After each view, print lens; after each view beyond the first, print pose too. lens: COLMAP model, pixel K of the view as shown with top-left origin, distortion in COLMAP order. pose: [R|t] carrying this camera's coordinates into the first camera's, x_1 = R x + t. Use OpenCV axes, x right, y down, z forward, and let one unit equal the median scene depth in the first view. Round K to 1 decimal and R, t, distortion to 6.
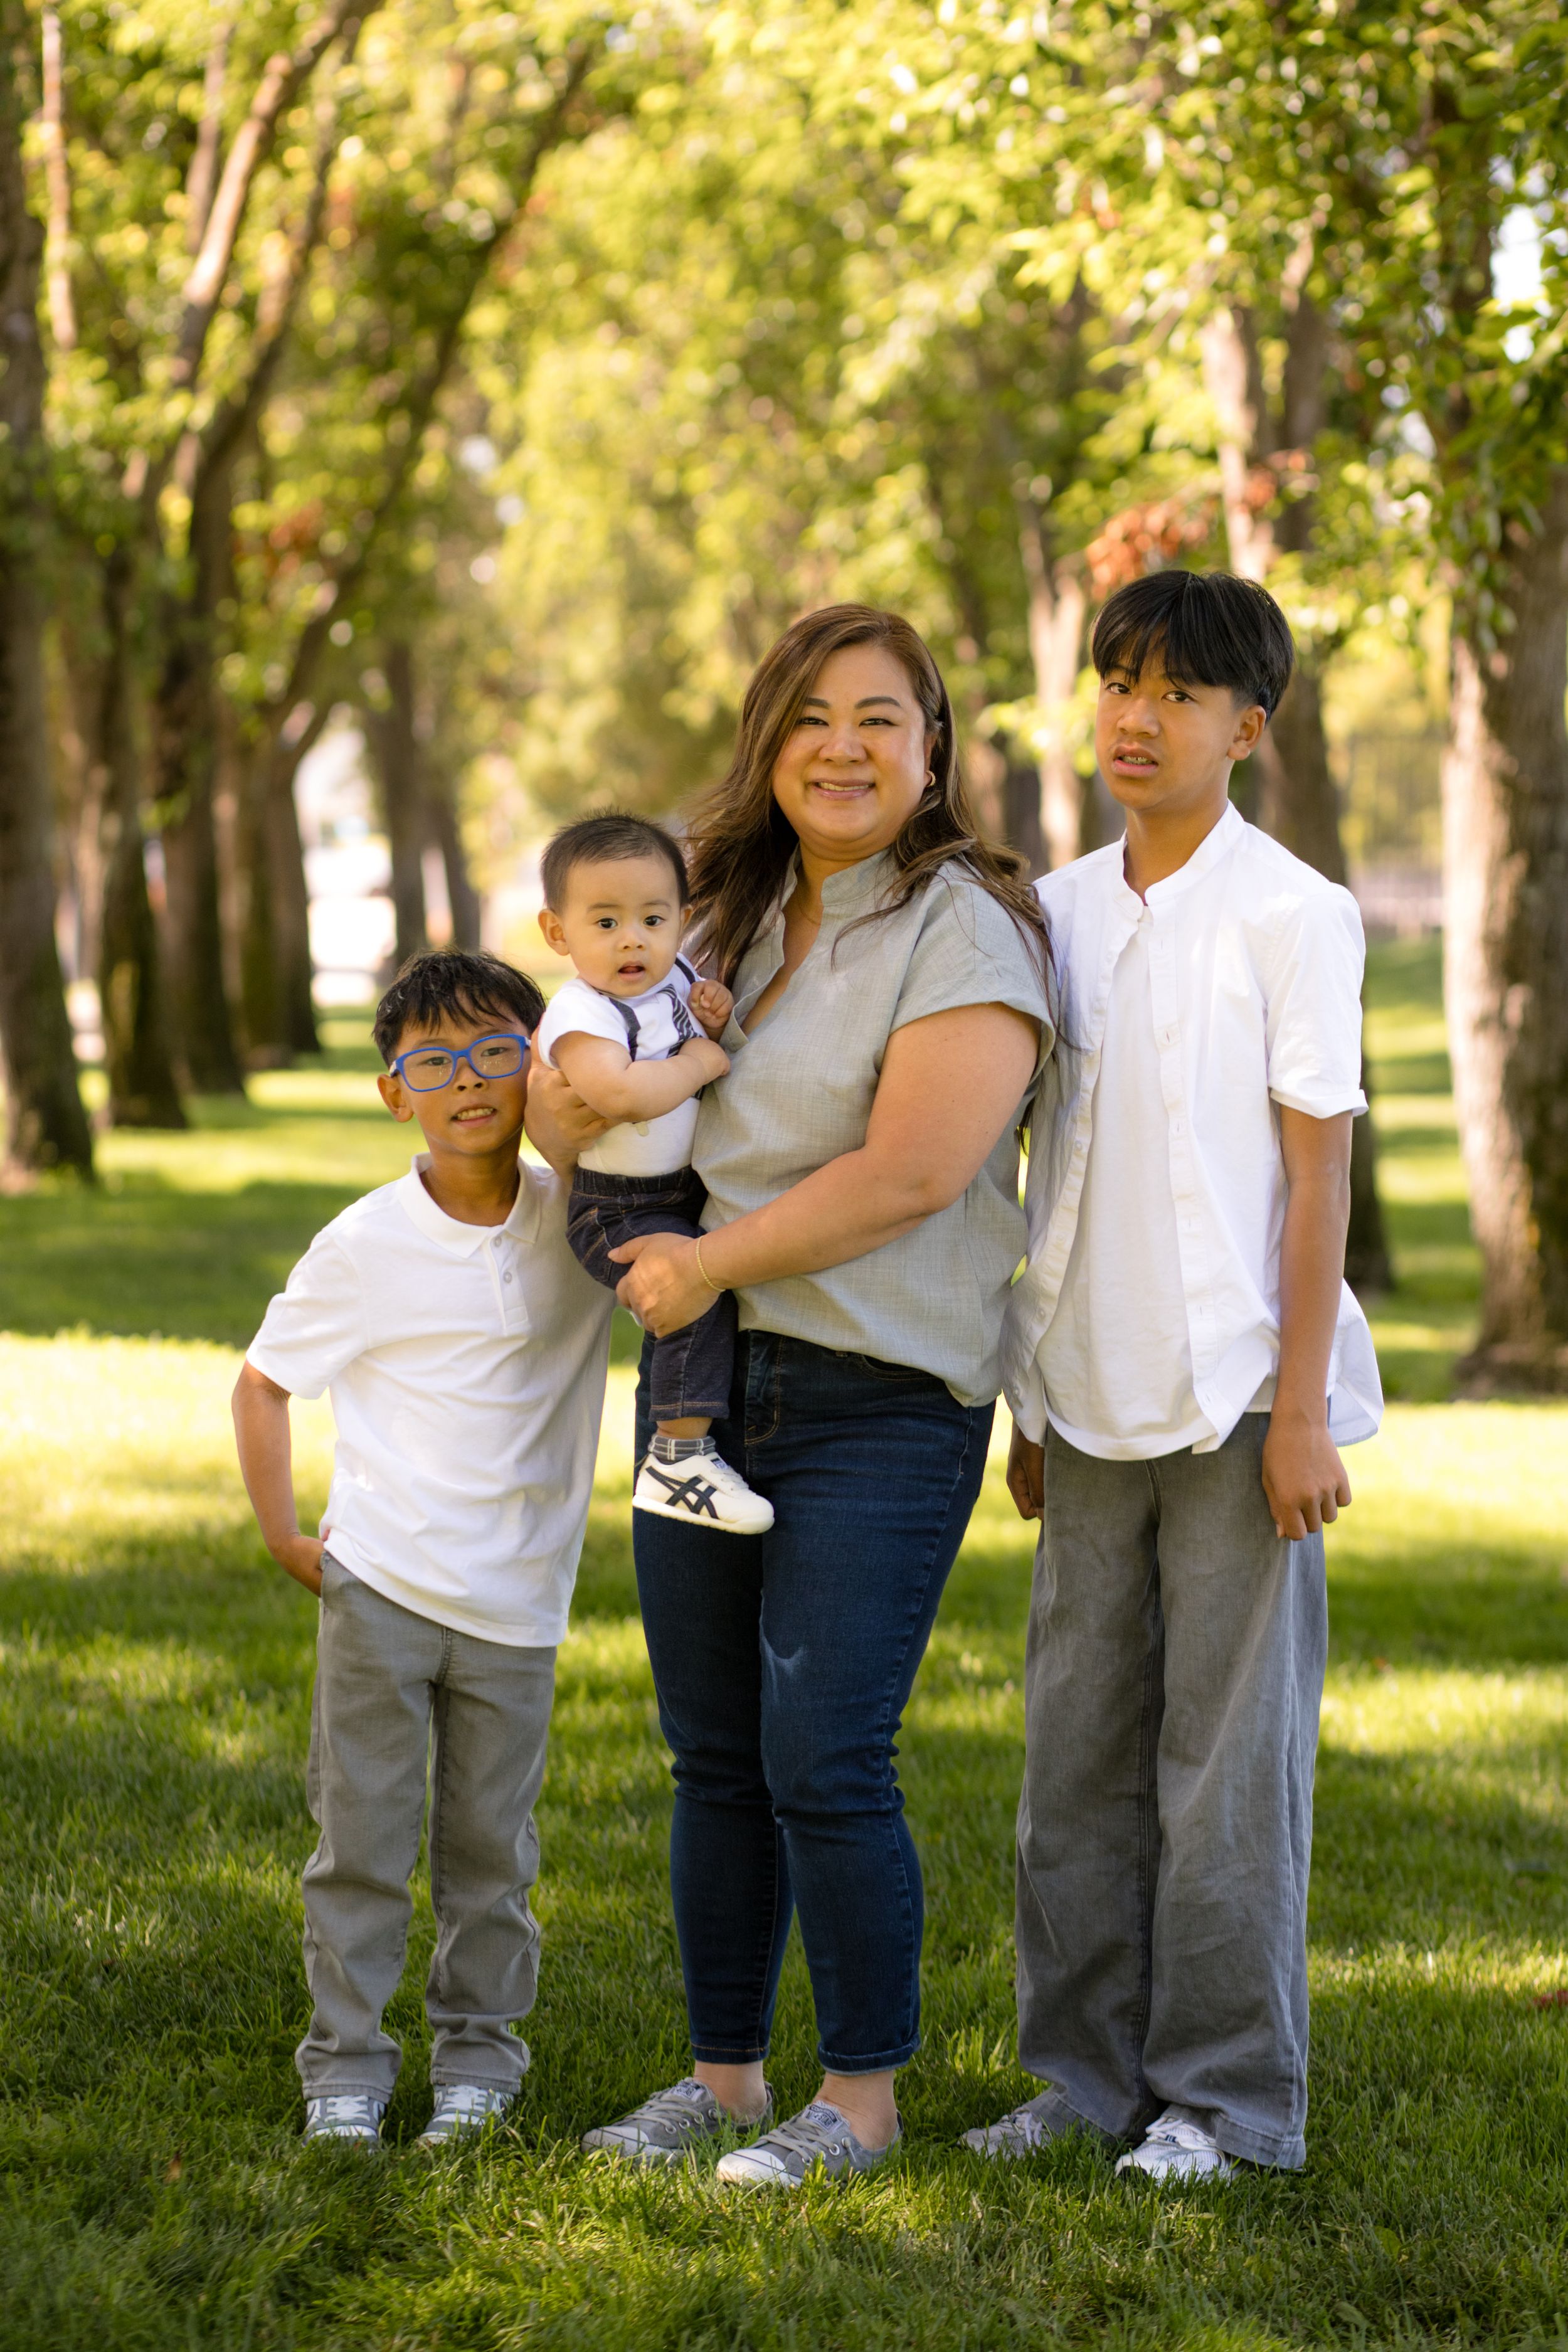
lens RADIAL K [[9182.0, 0, 639.5], [0, 9182.0, 1175.2], [0, 0, 1]] dist [0.062430, 1.873614]
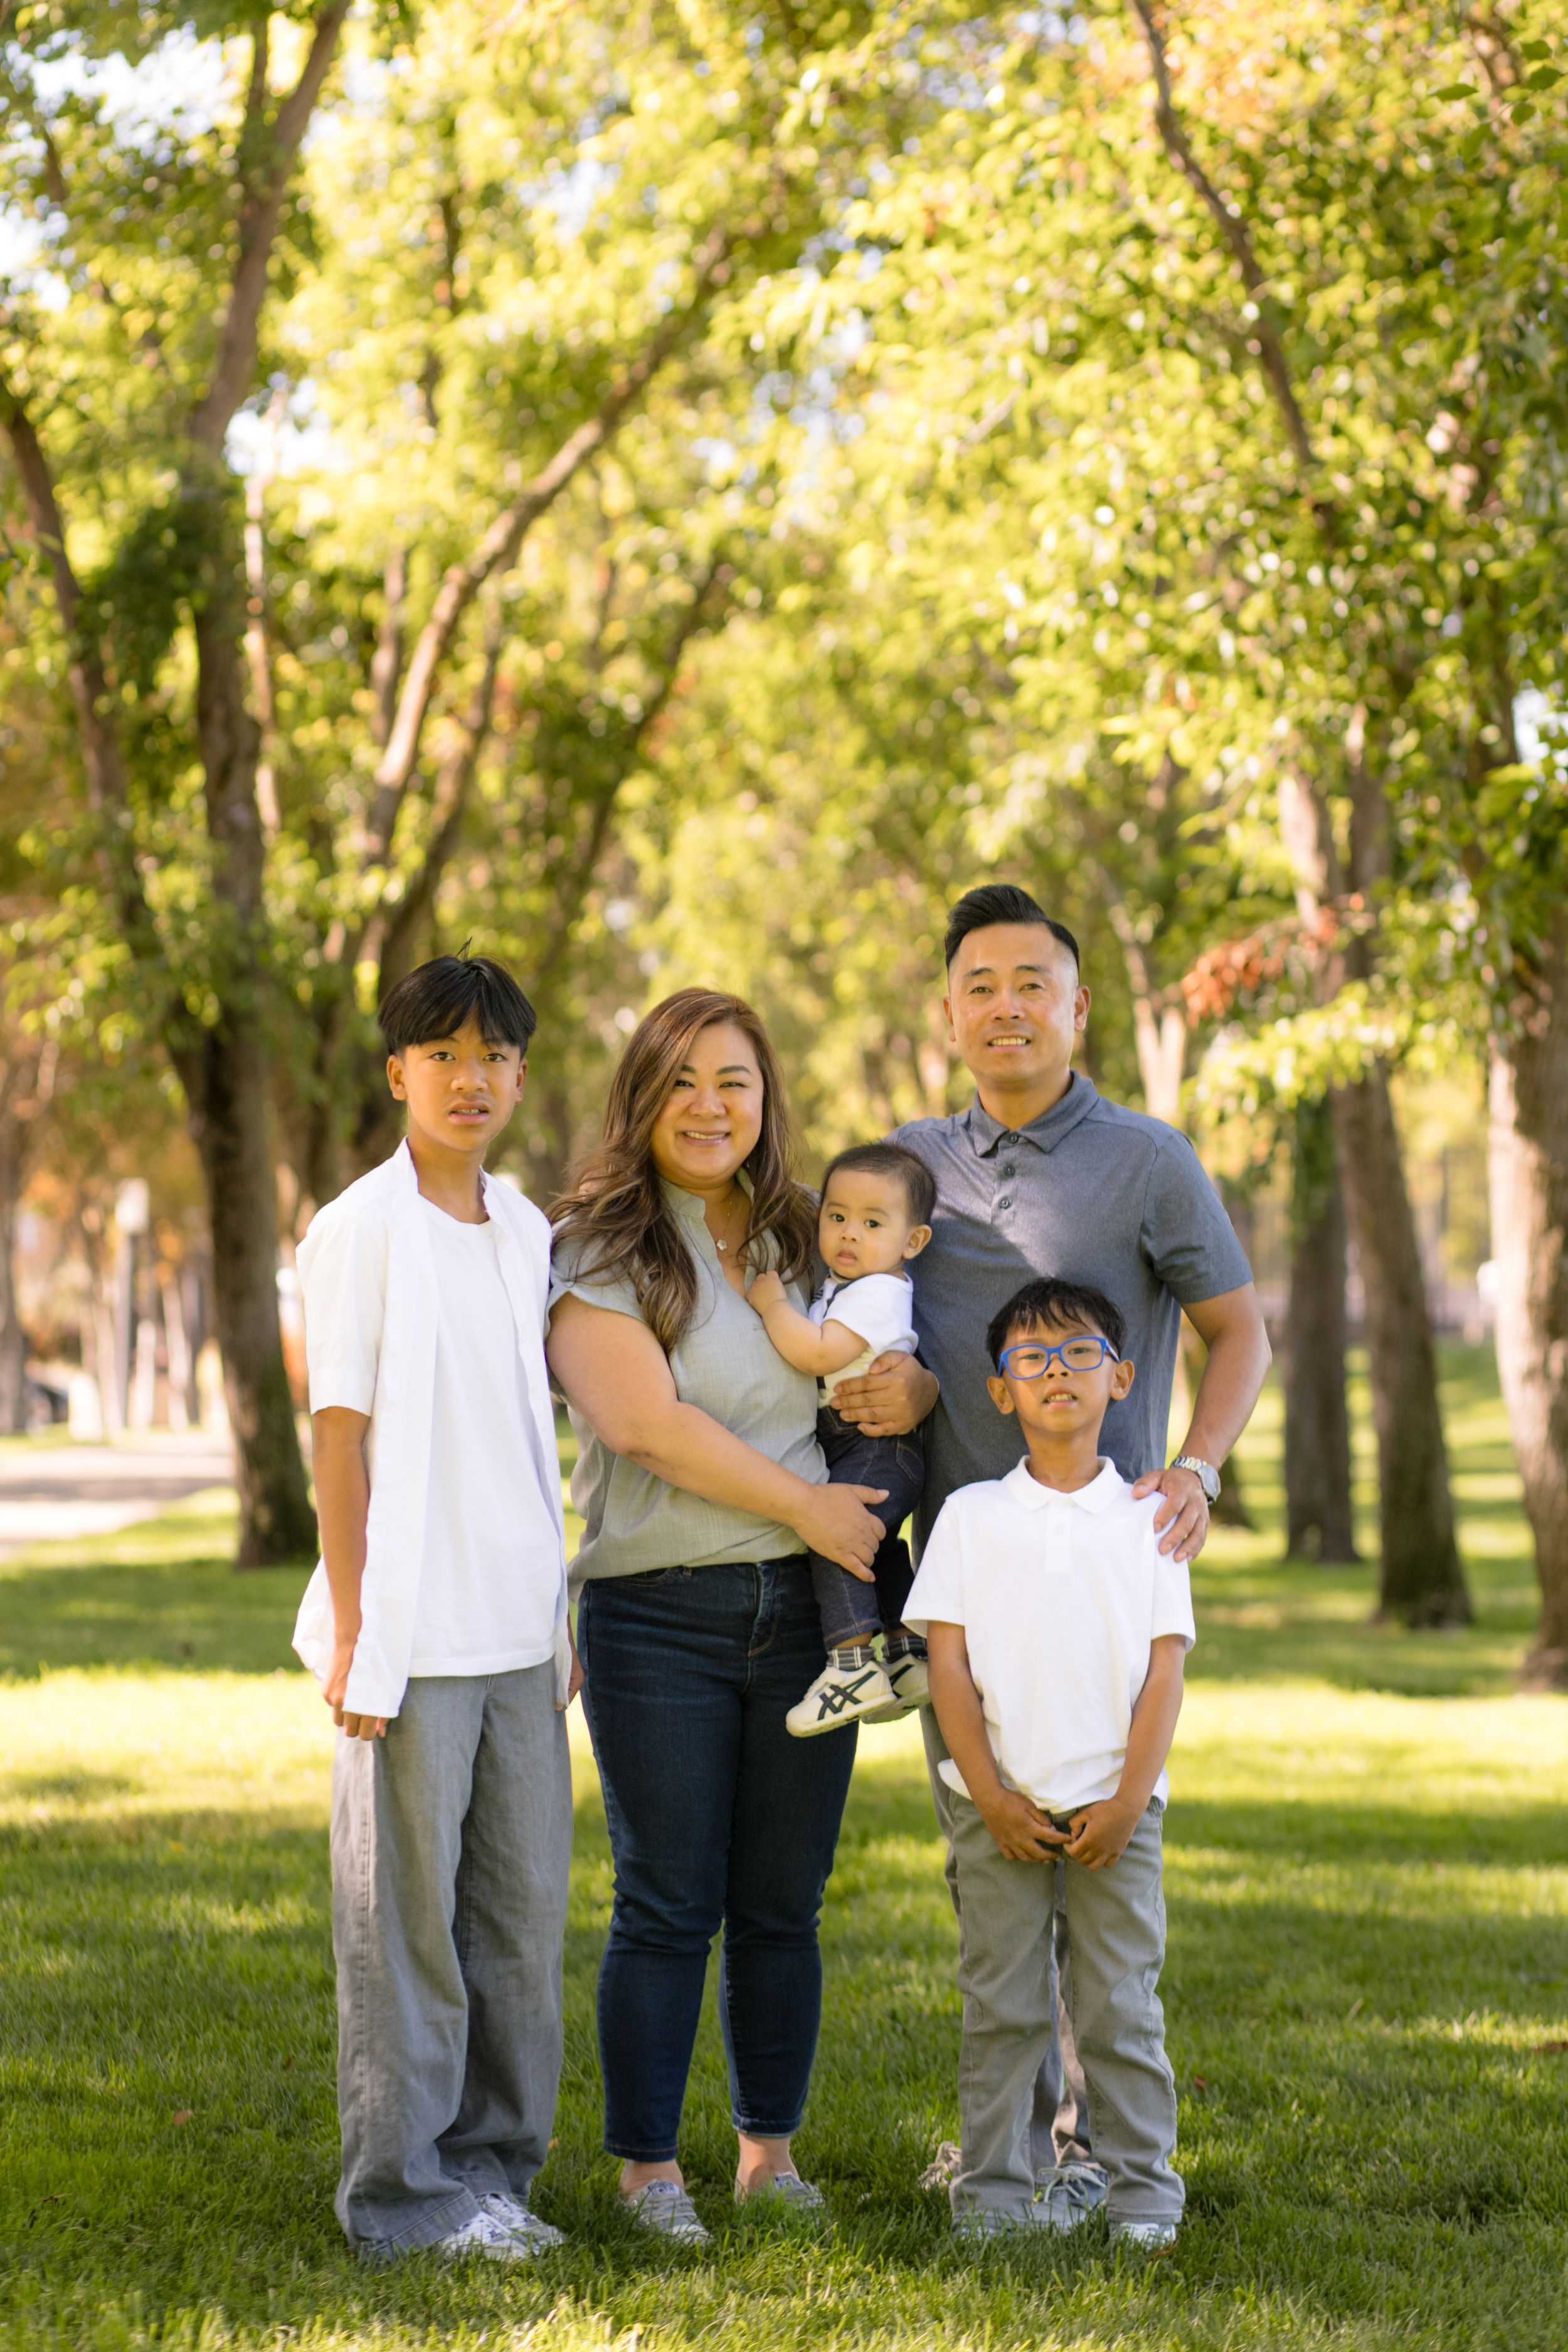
lens RADIAL K [[9182.0, 0, 639.5], [0, 9182.0, 1175.2], [0, 0, 1]] dist [0.062430, 1.873614]
pose [[0.999522, -0.027975, -0.013185, -0.004106], [0.027295, 0.998413, -0.049250, 0.008755], [0.014542, 0.048867, 0.998699, -0.122384]]
